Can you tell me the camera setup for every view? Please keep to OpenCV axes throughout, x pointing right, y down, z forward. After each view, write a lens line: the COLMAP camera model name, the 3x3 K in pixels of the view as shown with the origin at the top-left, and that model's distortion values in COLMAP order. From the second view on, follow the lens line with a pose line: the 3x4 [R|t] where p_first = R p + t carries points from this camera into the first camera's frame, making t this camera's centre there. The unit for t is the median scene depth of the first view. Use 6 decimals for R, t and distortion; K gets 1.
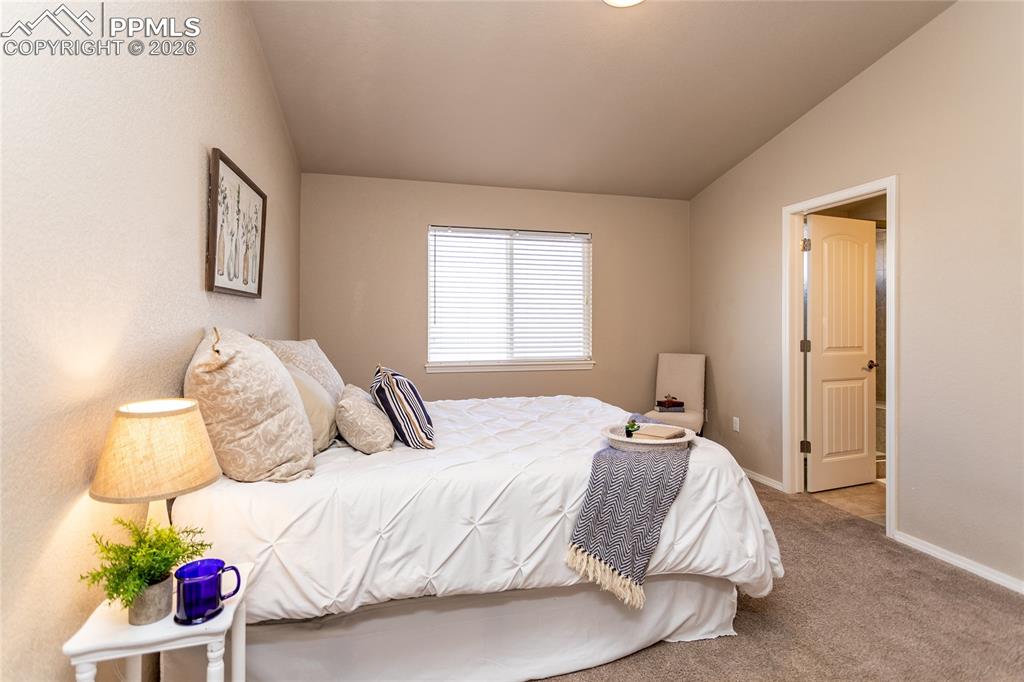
lens RADIAL K [[495.1, 0, 514.4], [0, 495.1, 323.1], [0, 0, 1]] dist [0.003493, 0.000627]
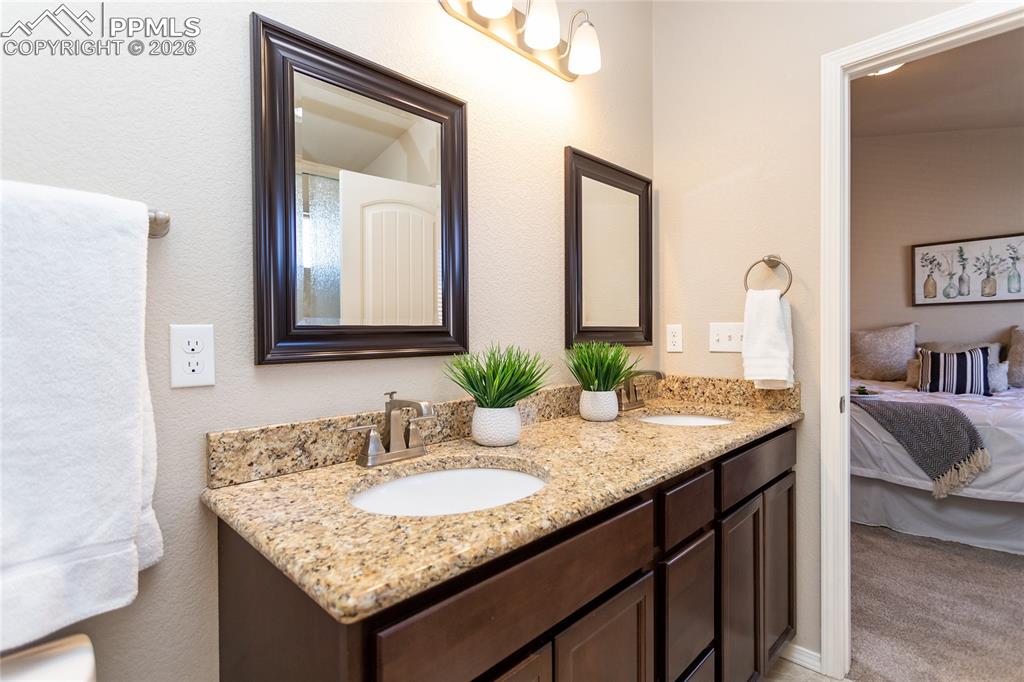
lens RADIAL K [[506.5, 0, 510.8], [0, 506.5, 330.5], [0, 0, 1]] dist [-0.000711, 0.000224]
pose [[-0.857690, -0.000152, -0.514167, 1.564050], [0.006892, 0.999907, -0.011794, 0.040001], [0.514121, -0.013659, -0.857609, 1.481092]]
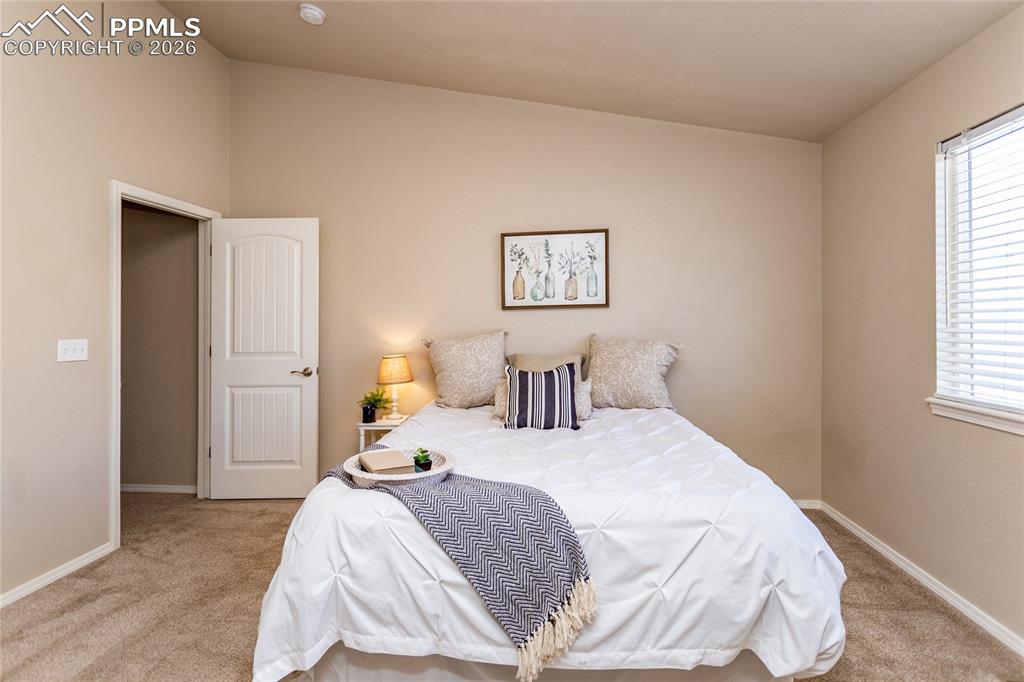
lens RADIAL K [[495.1, 0, 514.4], [0, 495.1, 323.1], [0, 0, 1]] dist [0.003493, 0.000627]
pose [[-0.348648, -0.003026, -0.937249, 0.794088], [0.013762, 0.999870, -0.008348, -0.001433], [0.937153, -0.015809, -0.348561, 1.221379]]
